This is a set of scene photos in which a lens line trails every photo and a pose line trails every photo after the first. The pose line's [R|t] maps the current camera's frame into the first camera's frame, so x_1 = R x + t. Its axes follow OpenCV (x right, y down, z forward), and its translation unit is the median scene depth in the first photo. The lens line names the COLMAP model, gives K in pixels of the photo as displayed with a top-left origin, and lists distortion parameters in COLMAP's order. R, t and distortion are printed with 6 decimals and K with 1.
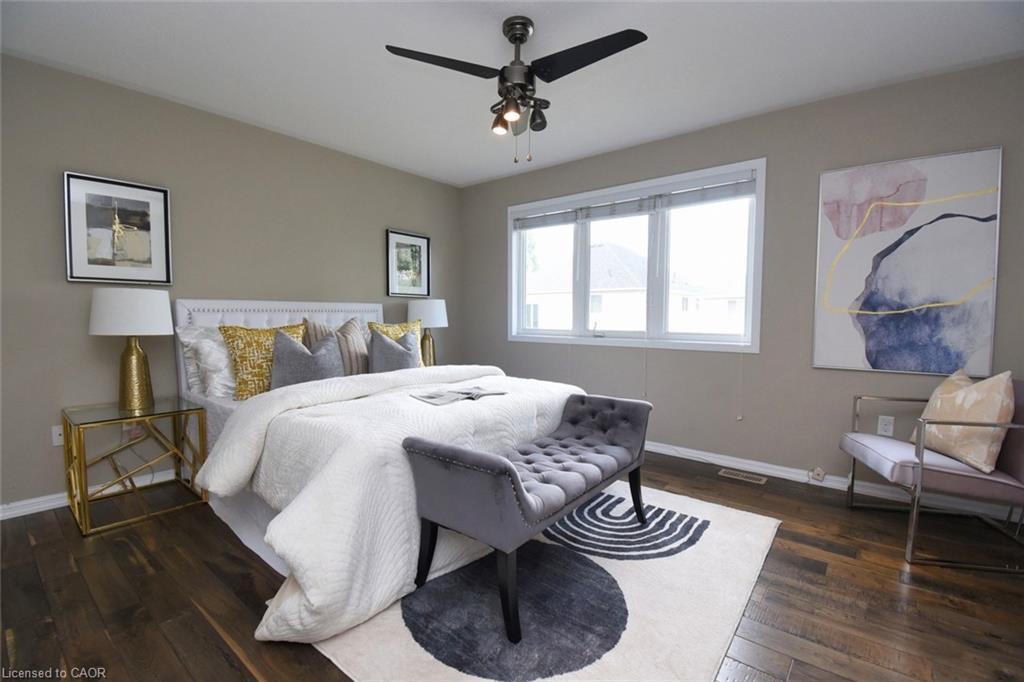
lens RADIAL K [[450.5, 0, 506.8], [0, 450.5, 343.0], [0, 0, 1]] dist [0.020221, -0.026686]
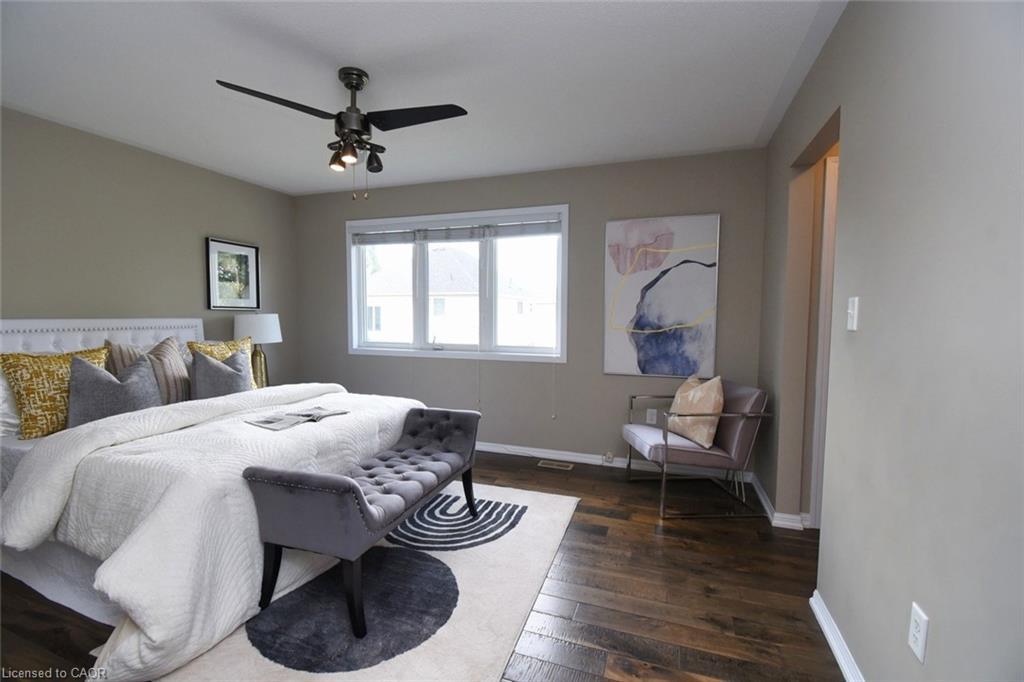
lens RADIAL K [[450.5, 0, 506.8], [0, 450.5, 343.0], [0, 0, 1]] dist [0.020221, -0.026686]
pose [[0.942216, -0.016949, 0.334578, -0.002446], [0.017383, 0.999847, 0.001697, -0.045560], [-0.334556, 0.004217, 0.942366, -0.120212]]
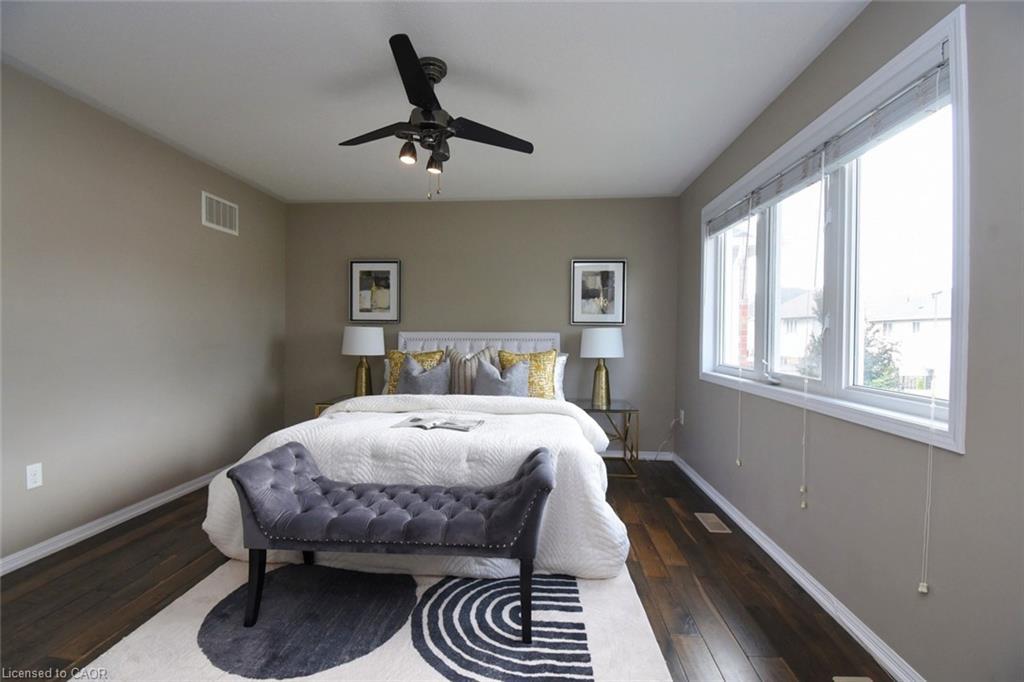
lens RADIAL K [[459.8, 0, 512.0], [0, 459.8, 341.0], [0, 0, 1]] dist [0.009839, -0.000029]
pose [[0.566151, 0.011555, -0.824221, 0.853424], [-0.057301, 0.998035, -0.025368, -0.057929], [0.822308, 0.061591, 0.565700, 0.513641]]
